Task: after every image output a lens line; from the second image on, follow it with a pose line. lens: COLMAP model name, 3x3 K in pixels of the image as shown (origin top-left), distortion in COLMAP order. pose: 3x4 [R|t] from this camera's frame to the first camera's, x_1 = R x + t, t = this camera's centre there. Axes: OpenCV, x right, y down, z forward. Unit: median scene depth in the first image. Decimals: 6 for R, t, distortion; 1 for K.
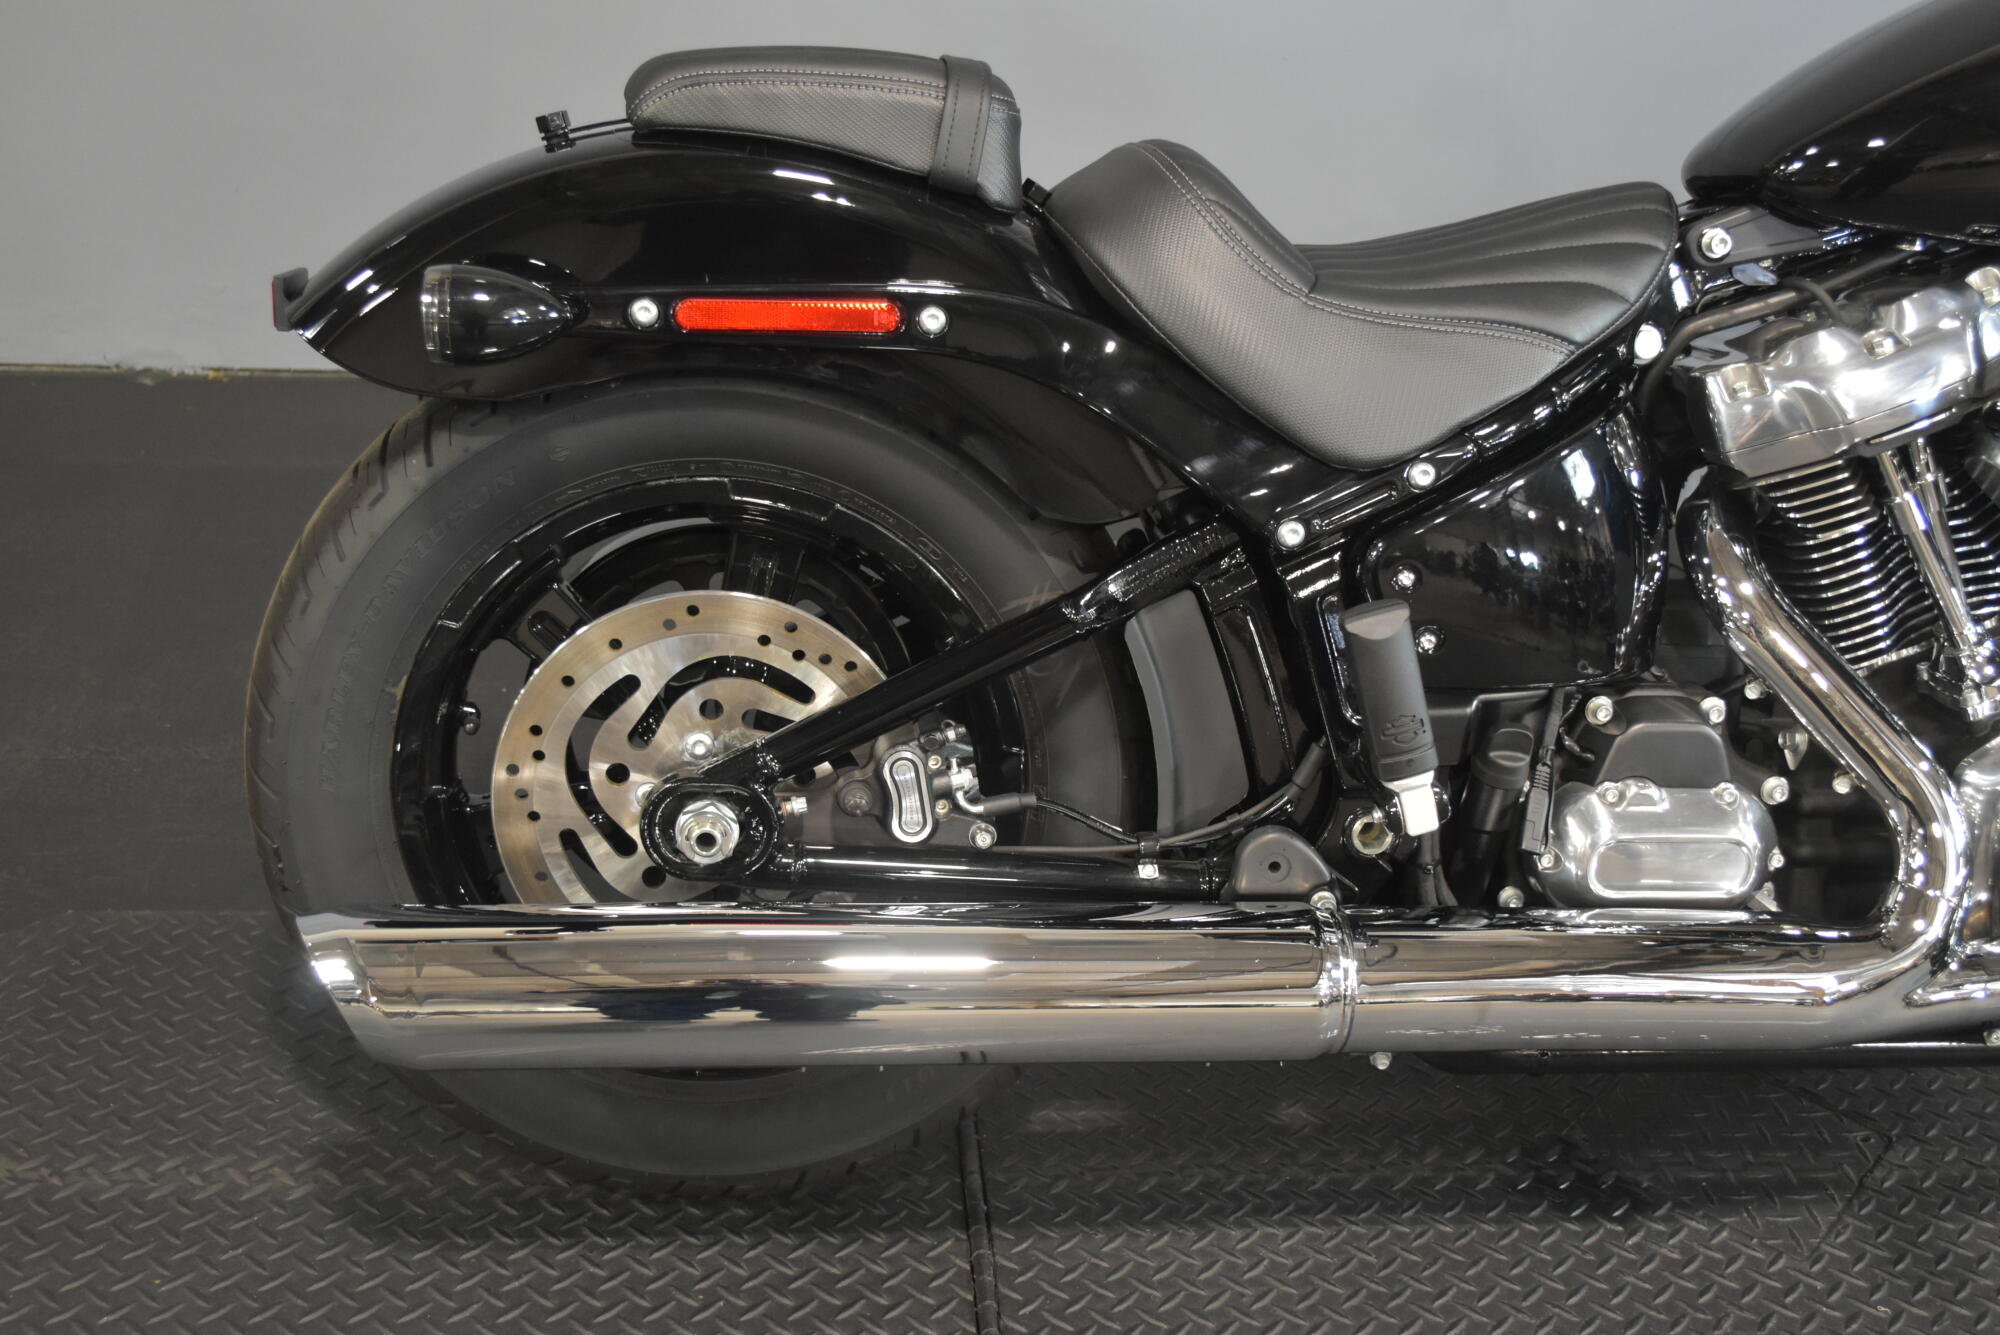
lens RADIAL K [[2080.0, 0, 997.7], [0, 2080.0, 662.6], [0, 0, 1]] dist [-0.017898, 0.000000]
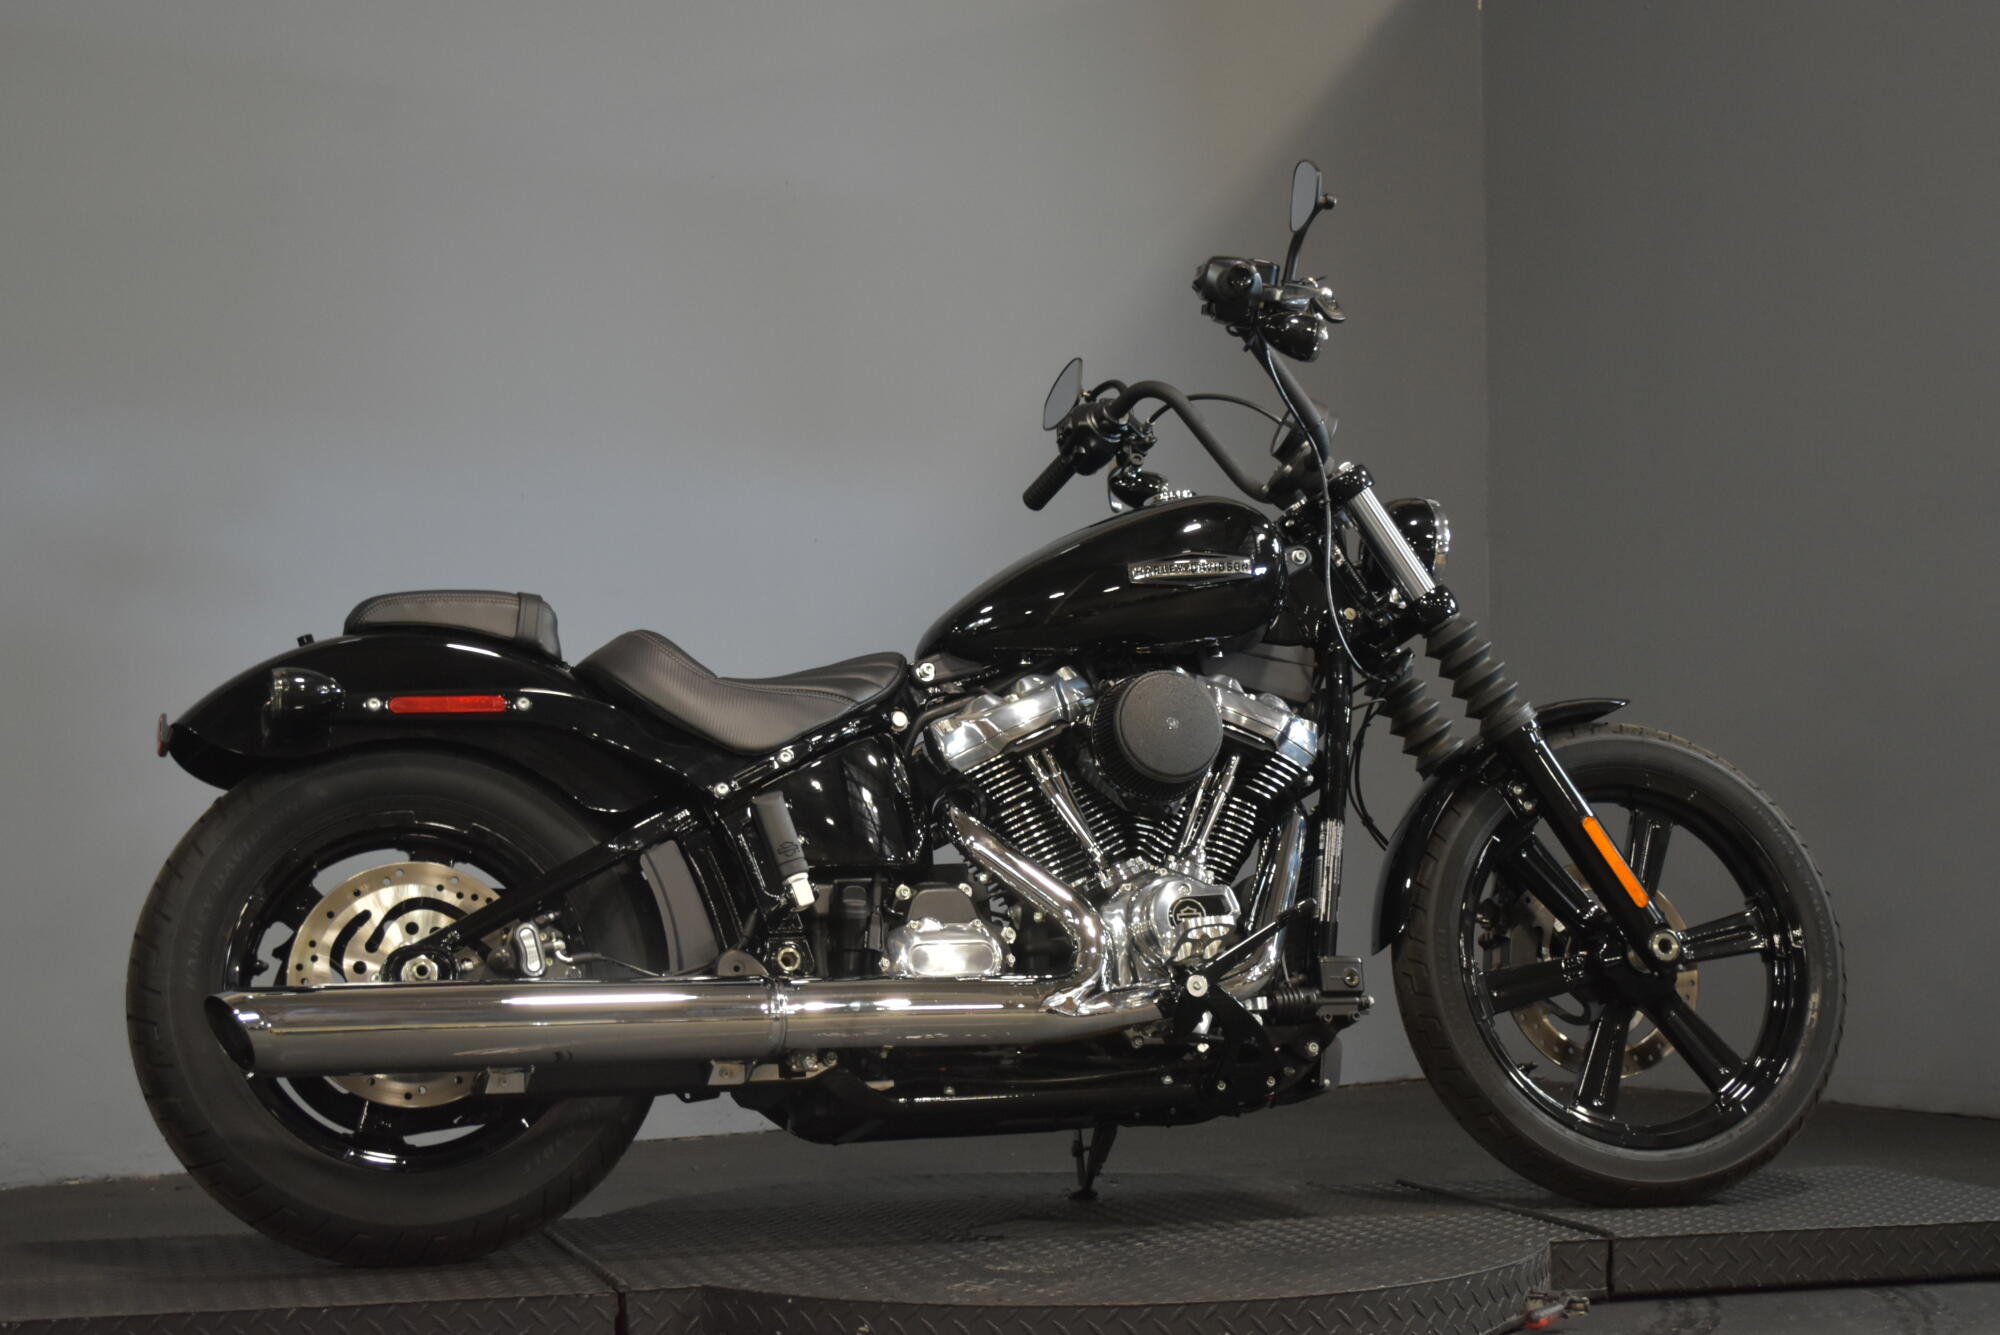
lens RADIAL K [[3053.9, 0, 992.9], [0, 3053.9, 657.1], [0, 0, 1]] dist [-0.009494, 0.000000]
pose [[0.971118, -0.057777, 0.231500, -0.248578], [0.165885, 0.860877, -0.481013, 1.169552], [-0.171501, 0.505523, 0.845597, -1.415457]]
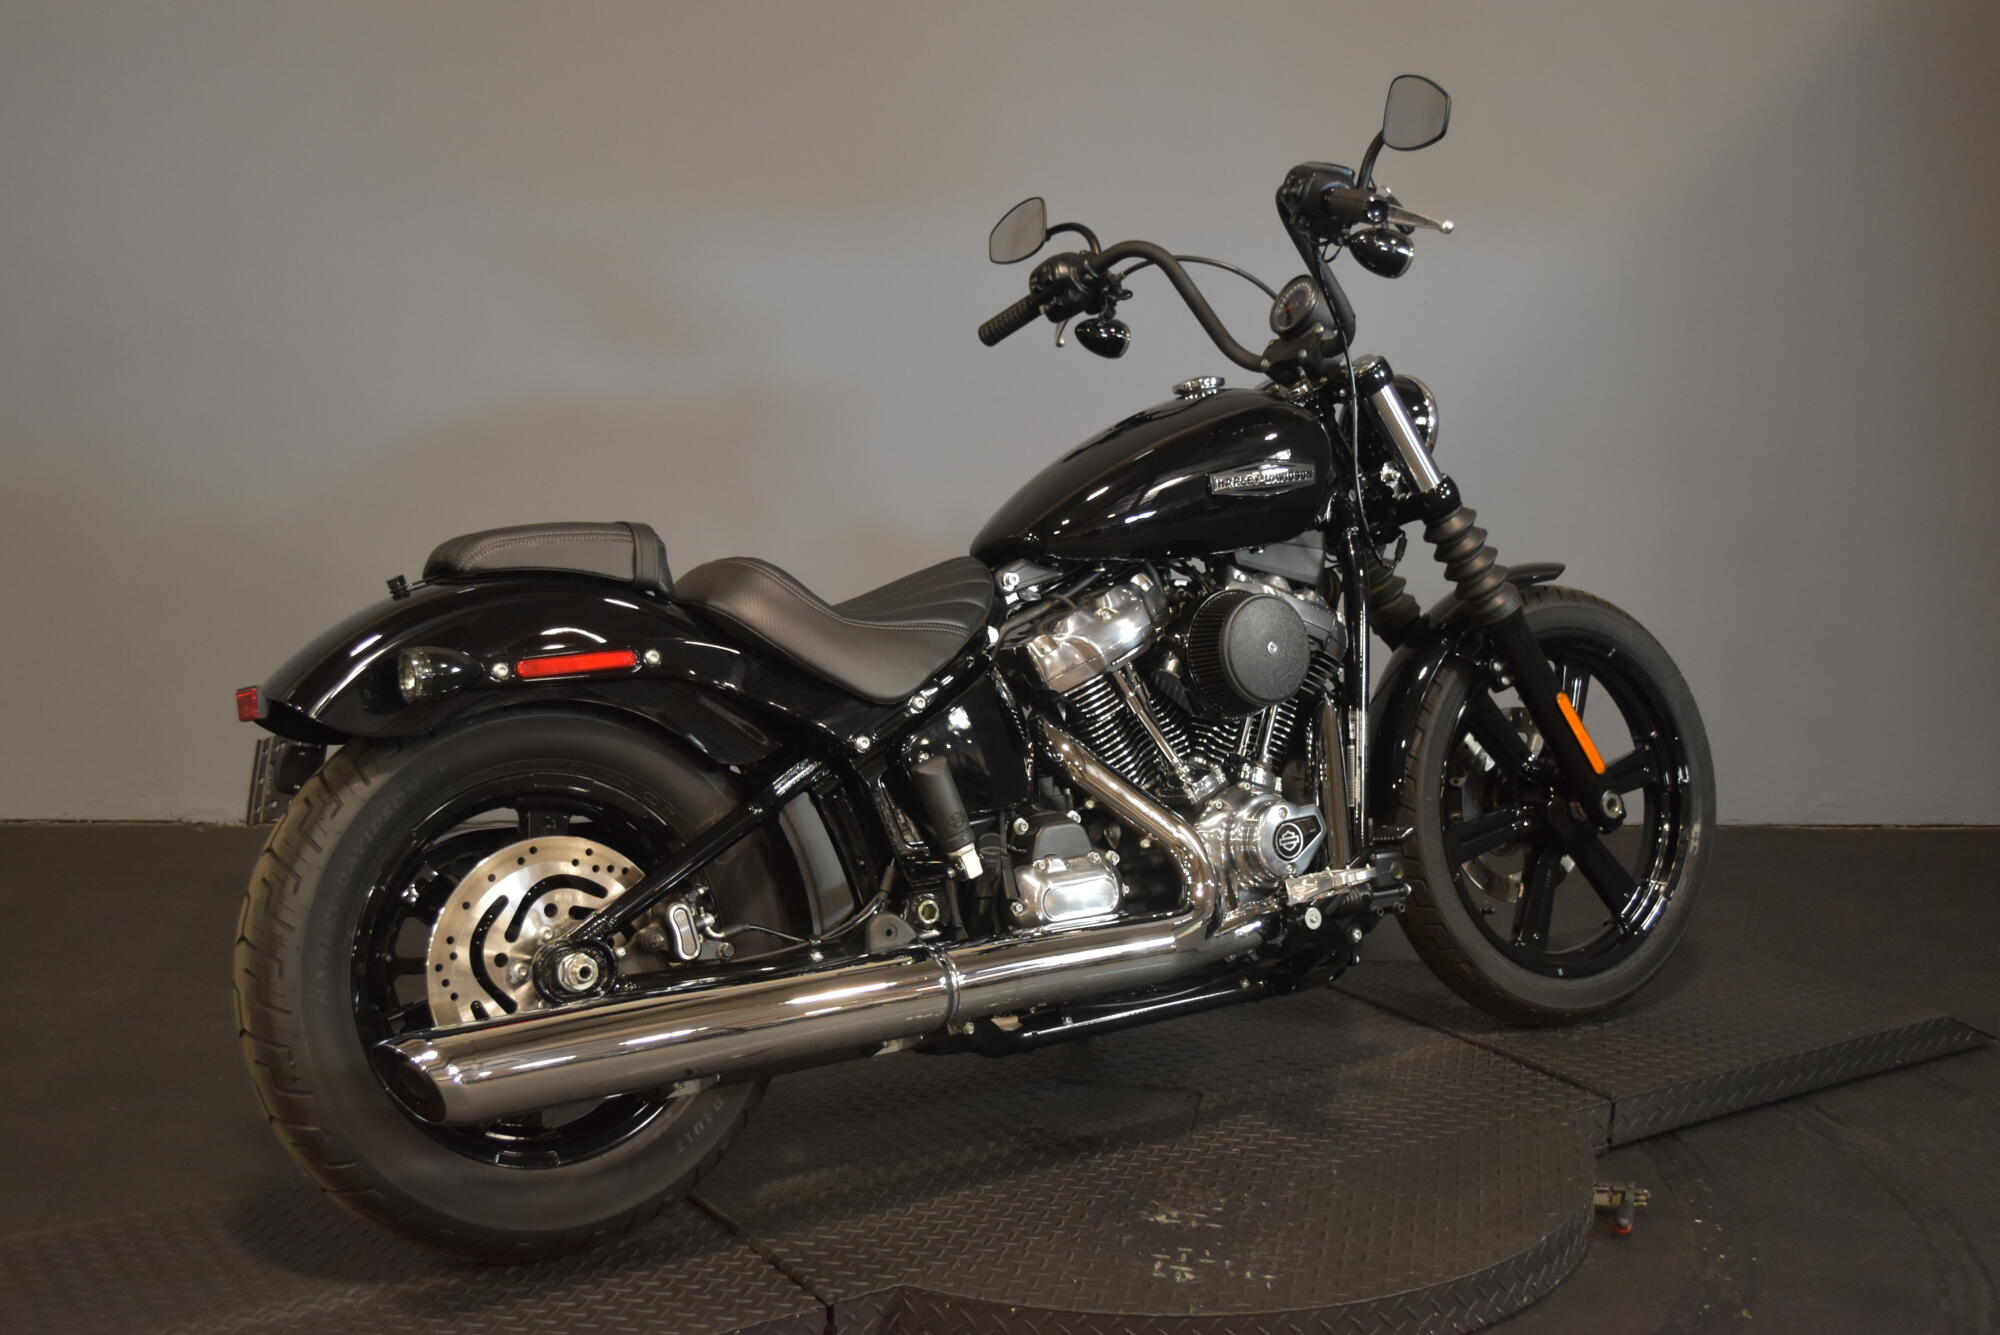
lens RADIAL K [[2288.0, 0, 1010.7], [0, 2288.0, 671.6], [0, 0, 1]] dist [-0.024045, 0.000000]
pose [[0.870322, -0.125686, 0.476175, -0.663367], [0.253965, 0.942948, -0.215291, 0.328686], [-0.421949, 0.308304, 0.852589, -0.754636]]
